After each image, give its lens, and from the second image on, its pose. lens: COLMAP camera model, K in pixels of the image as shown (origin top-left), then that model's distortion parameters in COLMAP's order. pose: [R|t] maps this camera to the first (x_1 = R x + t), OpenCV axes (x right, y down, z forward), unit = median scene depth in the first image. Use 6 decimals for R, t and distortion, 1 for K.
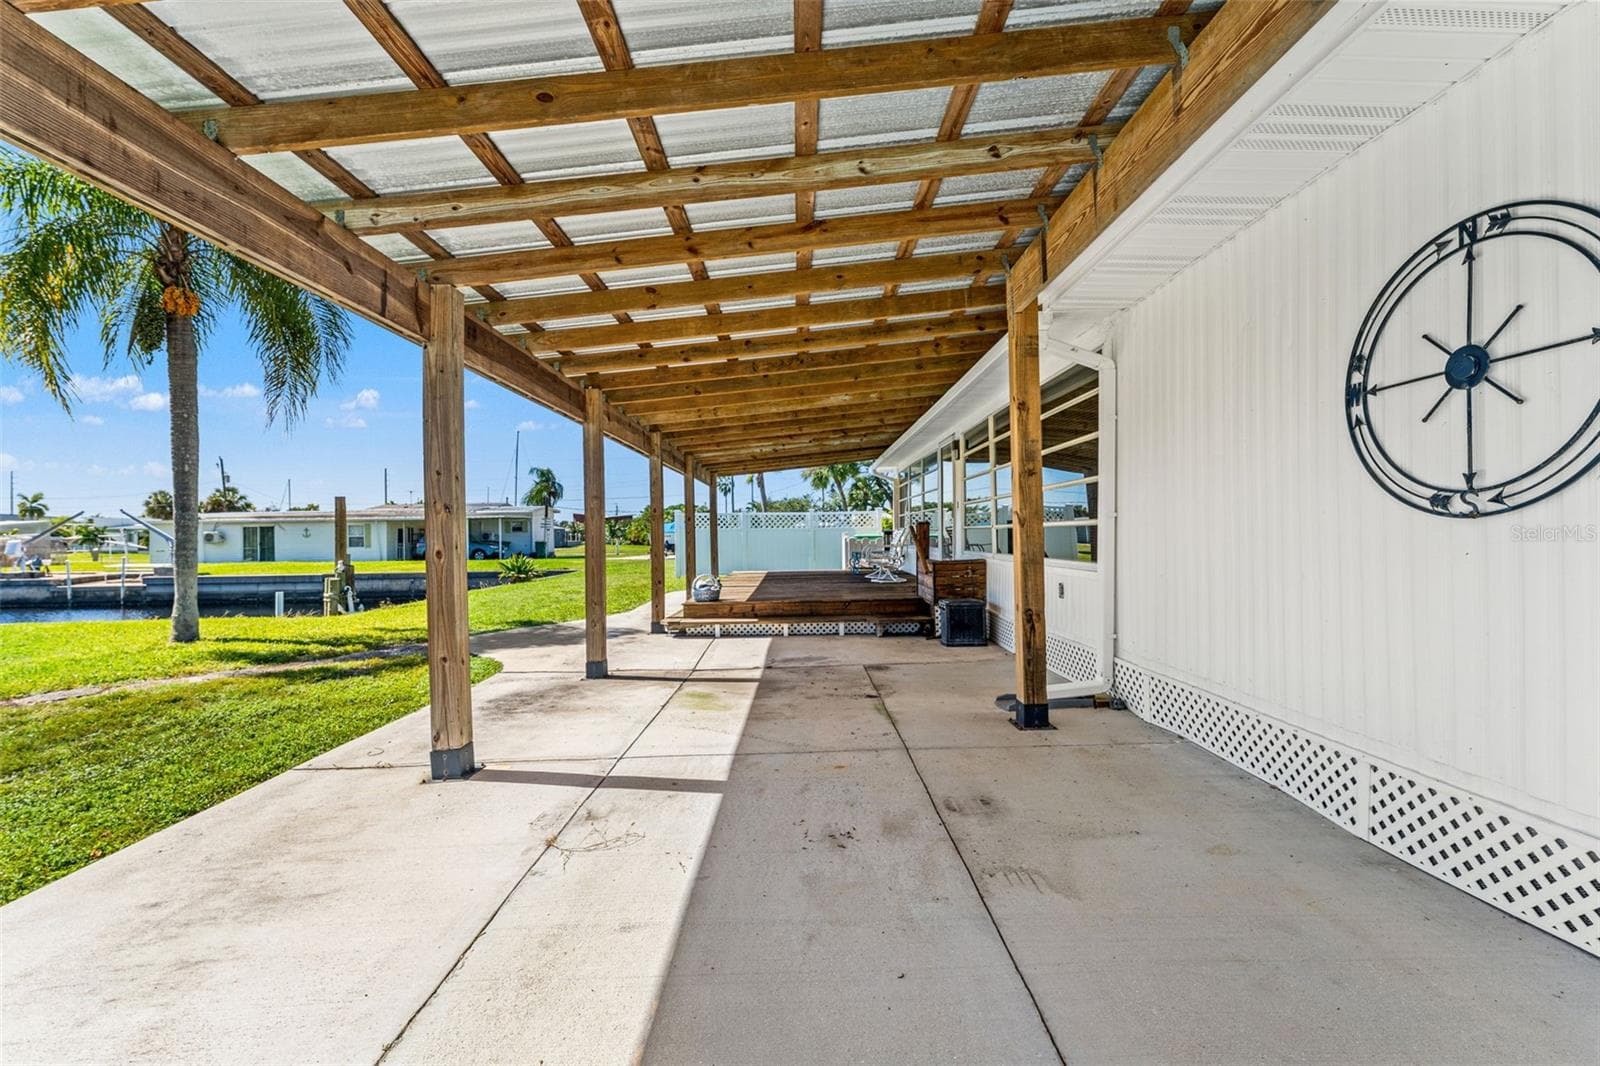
lens RADIAL K [[673.3, 0, 800.0], [0, 673.3, 533.0], [0, 0, 1]] dist [0.001052, -0.000256]
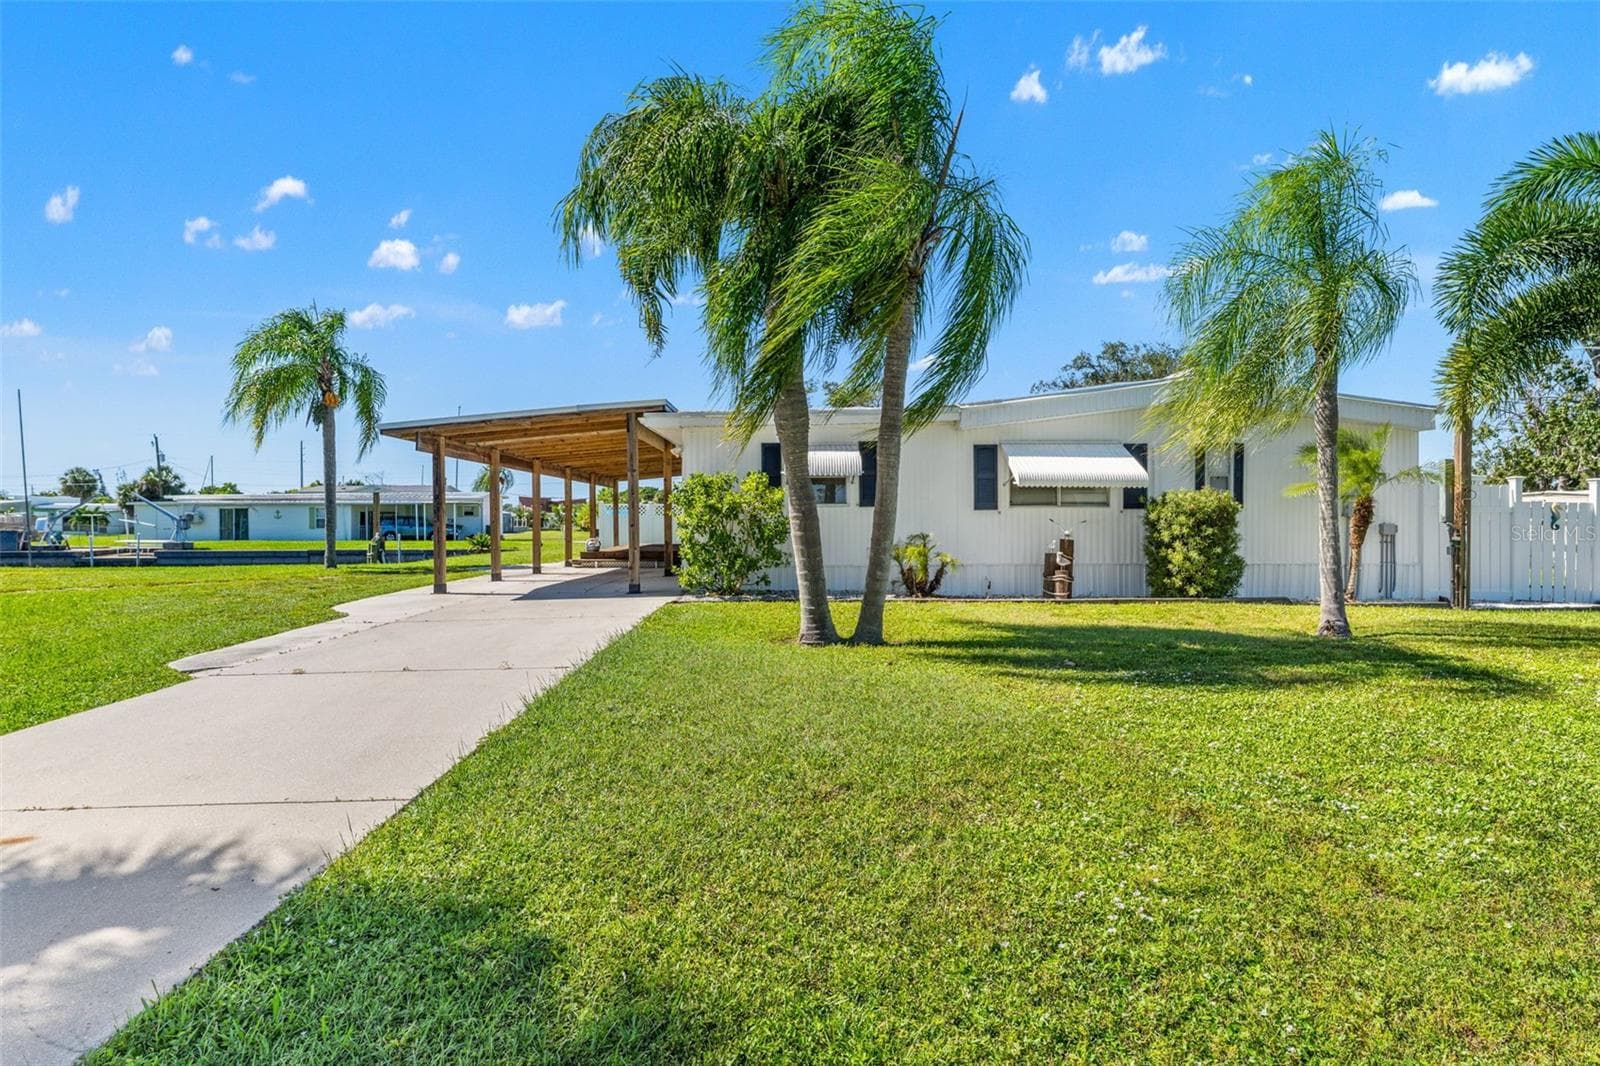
lens RADIAL K [[784.9, 0, 800.0], [0, 784.9, 533.0], [0, 0, 1]] dist [-0.001739, -0.000123]
pose [[0.999747, 0.011128, 0.019531, 0.121676], [-0.011414, 0.999828, 0.014611, 0.001547], [-0.019365, -0.014830, 0.999702, -0.379154]]
